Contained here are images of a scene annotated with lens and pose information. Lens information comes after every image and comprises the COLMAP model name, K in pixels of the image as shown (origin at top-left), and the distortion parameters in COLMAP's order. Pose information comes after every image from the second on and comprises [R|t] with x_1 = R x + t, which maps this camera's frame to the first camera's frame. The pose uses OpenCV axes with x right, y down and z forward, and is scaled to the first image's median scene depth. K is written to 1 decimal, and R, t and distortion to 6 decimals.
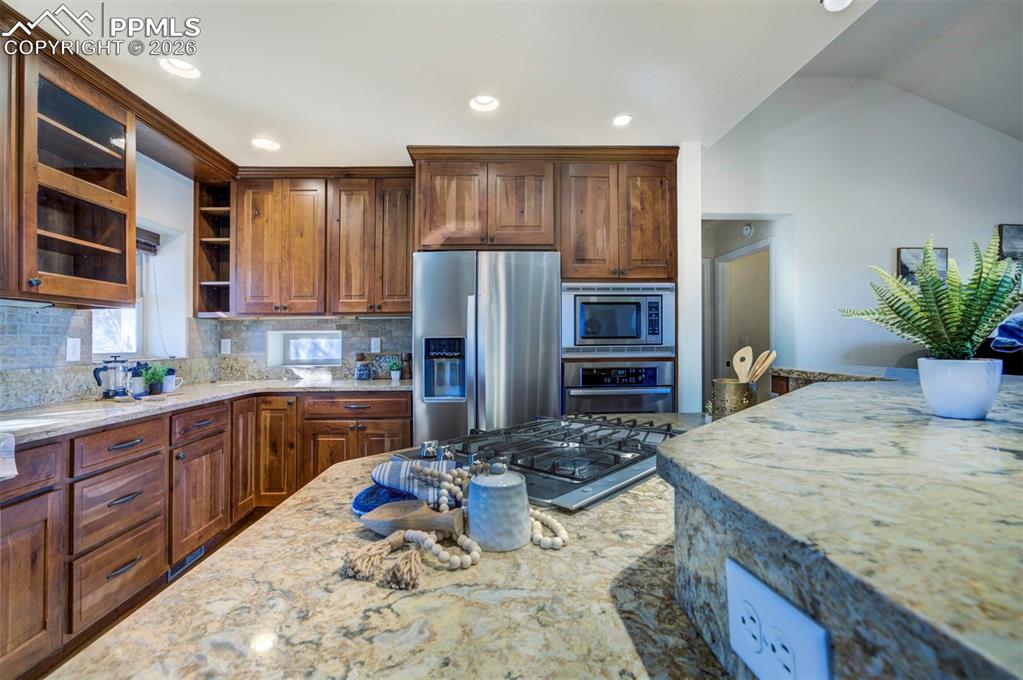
lens RADIAL K [[445.2, 0, 491.2], [0, 445.2, 330.0], [0, 0, 1]] dist [-0.020822, 0.015522]
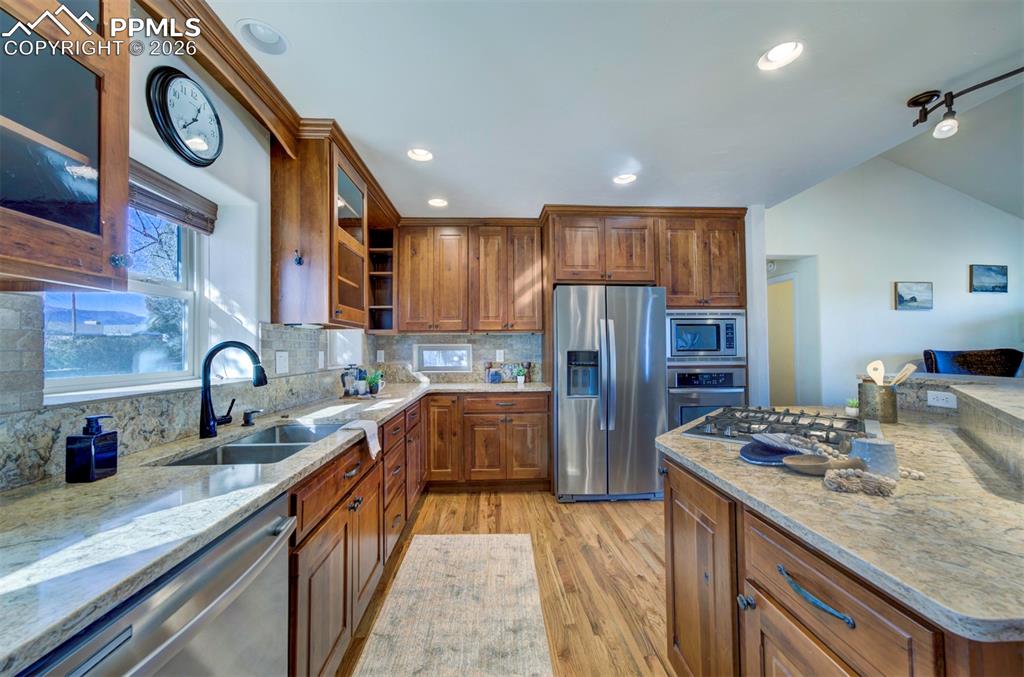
lens RADIAL K [[378.7, 0, 501.5], [0, 378.7, 334.4], [0, 0, 1]] dist [-0.027636, 0.016938]
pose [[0.999724, 0.002903, 0.023329, -0.341092], [-0.002592, 0.999908, -0.013343, -0.014713], [-0.023365, 0.013279, 0.999639, -0.108374]]
